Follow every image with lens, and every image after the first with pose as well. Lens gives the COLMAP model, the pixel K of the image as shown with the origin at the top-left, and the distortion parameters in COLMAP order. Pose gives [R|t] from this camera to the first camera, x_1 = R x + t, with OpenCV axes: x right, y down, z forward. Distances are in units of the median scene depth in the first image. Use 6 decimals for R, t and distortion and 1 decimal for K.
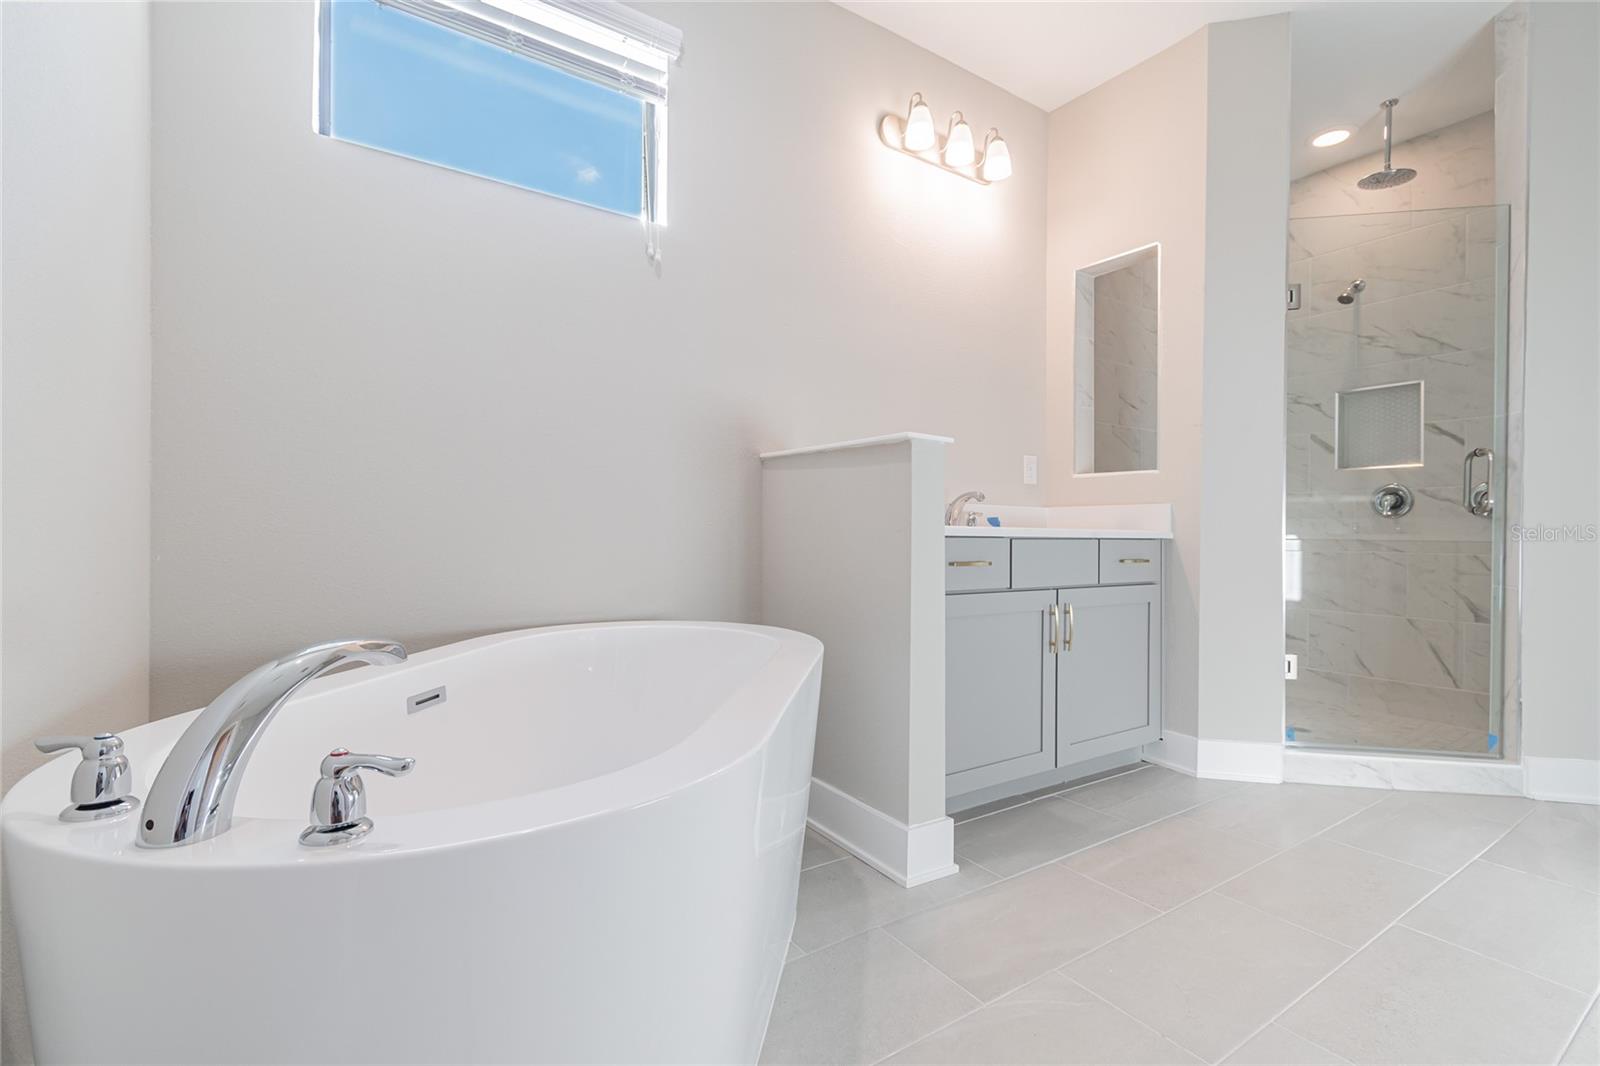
lens RADIAL K [[728.7, 0, 800.0], [0, 728.7, 533.0], [0, 0, 1]] dist [-0.002250, -0.000060]
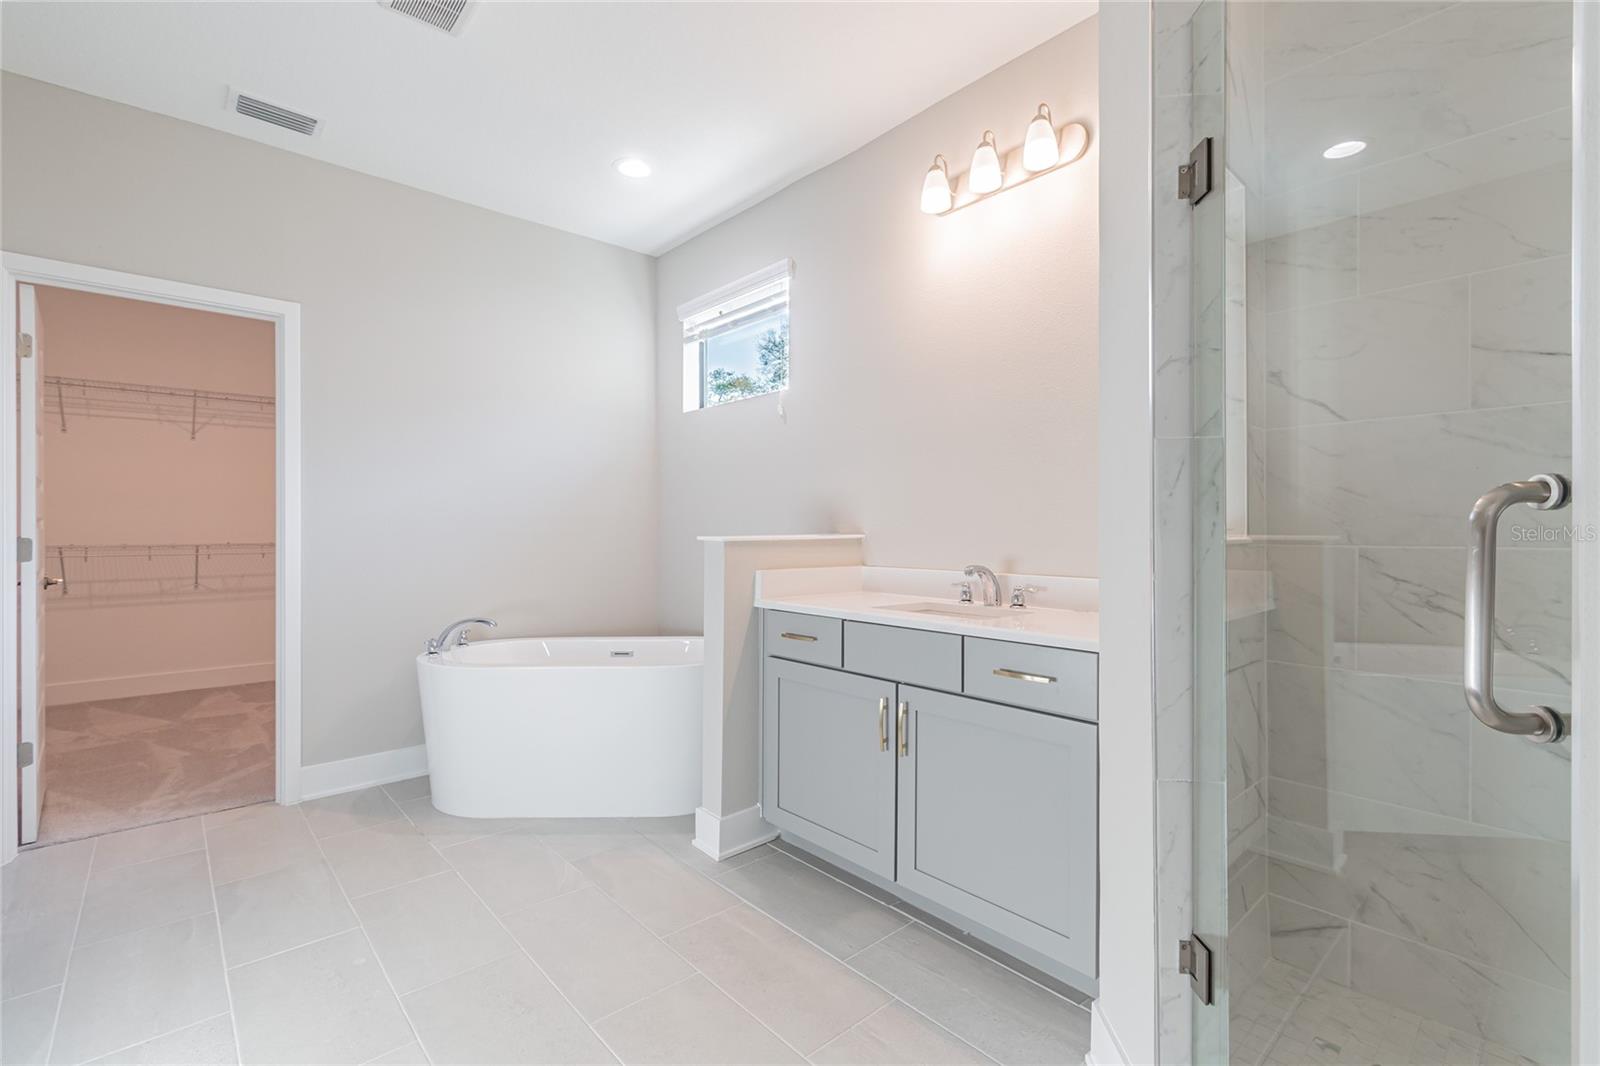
lens RADIAL K [[728.7, 0, 800.0], [0, 728.7, 533.0], [0, 0, 1]] dist [-0.002250, -0.000060]
pose [[0.121193, -0.003335, -0.992623, 1.295839], [-0.000736, 0.999994, -0.003449, -0.111105], [0.992629, 0.001149, 0.121190, 0.813449]]
